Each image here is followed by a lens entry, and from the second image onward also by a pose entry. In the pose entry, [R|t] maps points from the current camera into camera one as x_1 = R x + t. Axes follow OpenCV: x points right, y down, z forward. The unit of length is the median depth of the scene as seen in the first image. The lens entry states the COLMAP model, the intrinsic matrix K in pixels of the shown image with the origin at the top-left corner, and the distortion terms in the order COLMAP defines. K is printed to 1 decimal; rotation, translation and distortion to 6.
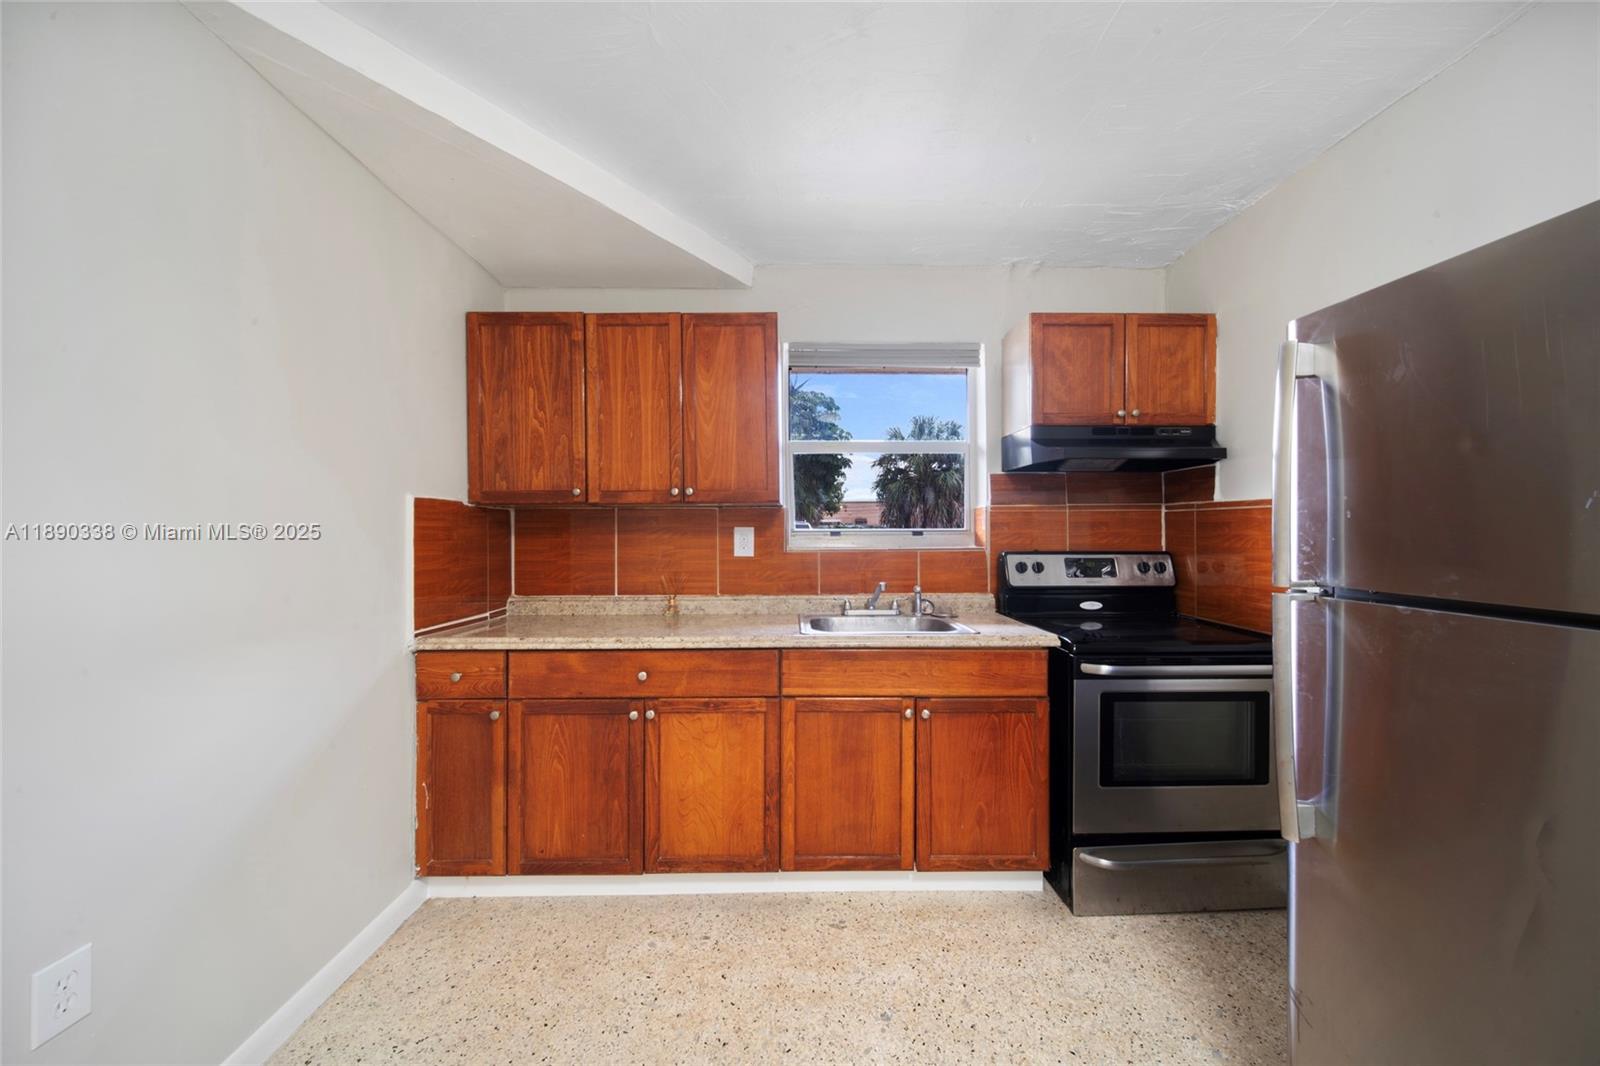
lens RADIAL K [[560.3, 0, 804.8], [0, 560.3, 528.3], [0, 0, 1]] dist [-0.001196, -0.000565]
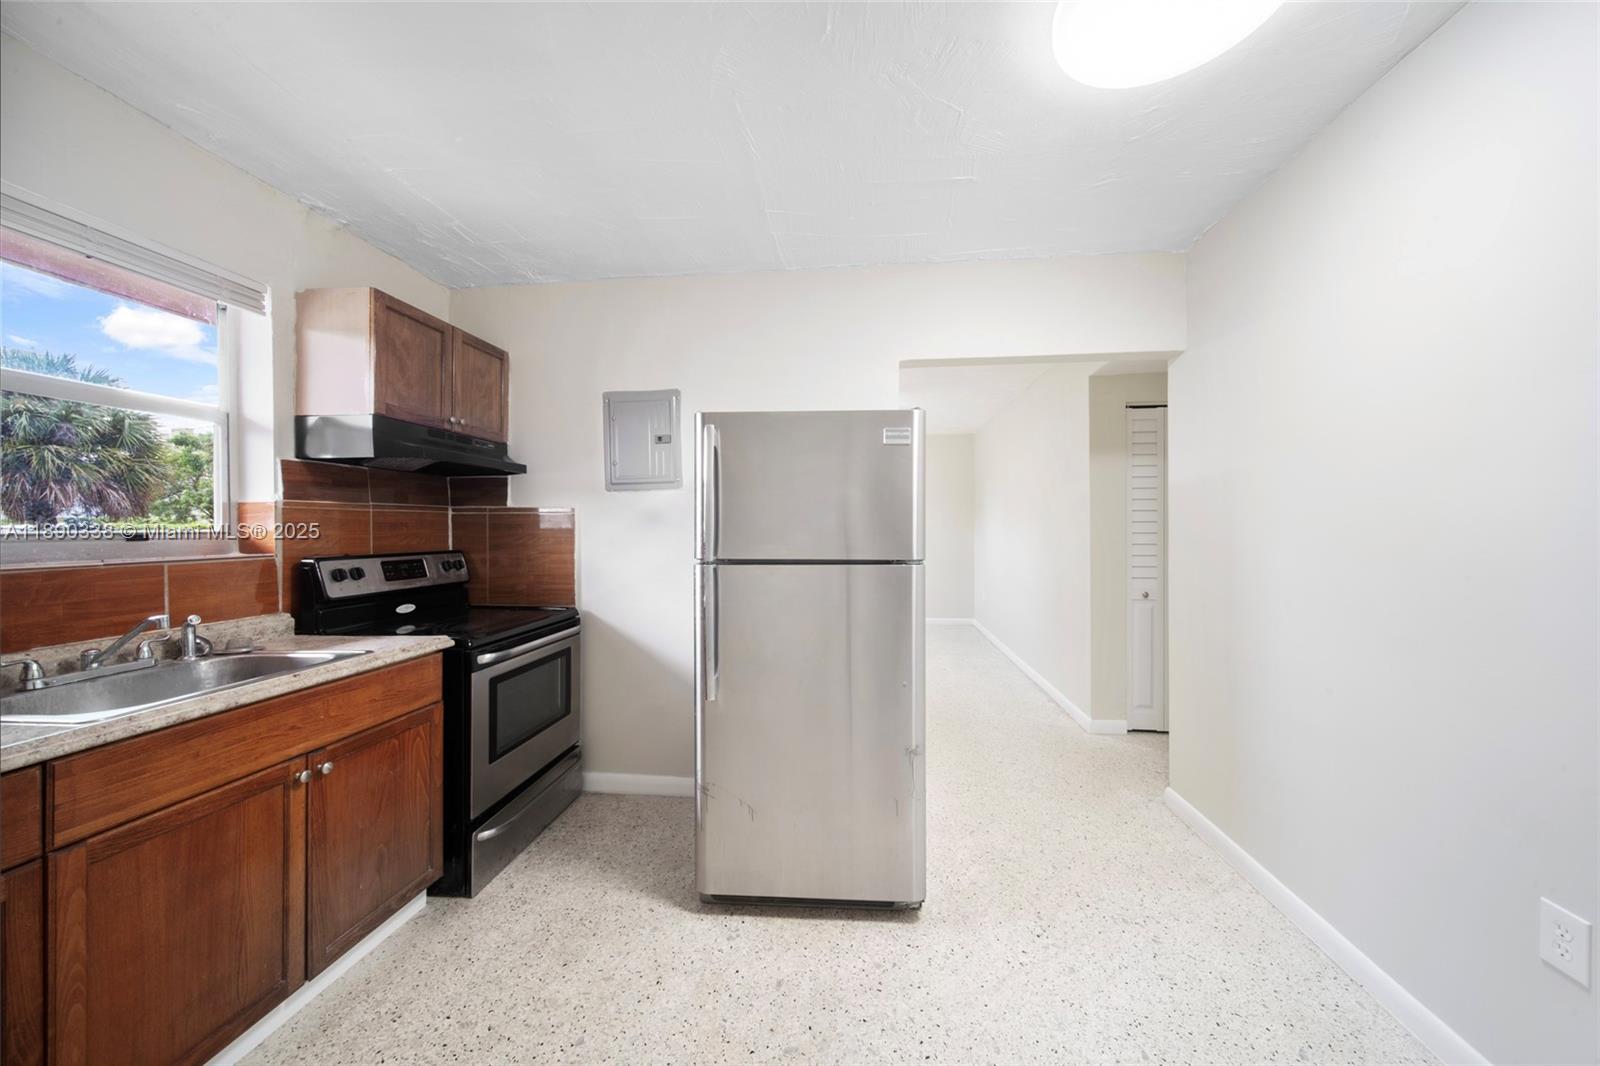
lens RADIAL K [[560.3, 0, 808.0], [0, 560.3, 531.1], [0, 0, 1]] dist [-0.001196, -0.000565]
pose [[0.127909, -0.004826, 0.991774, -0.394664], [0.000230, 0.999988, 0.004836, -0.001020], [-0.991786, -0.000390, 0.127909, 0.199713]]
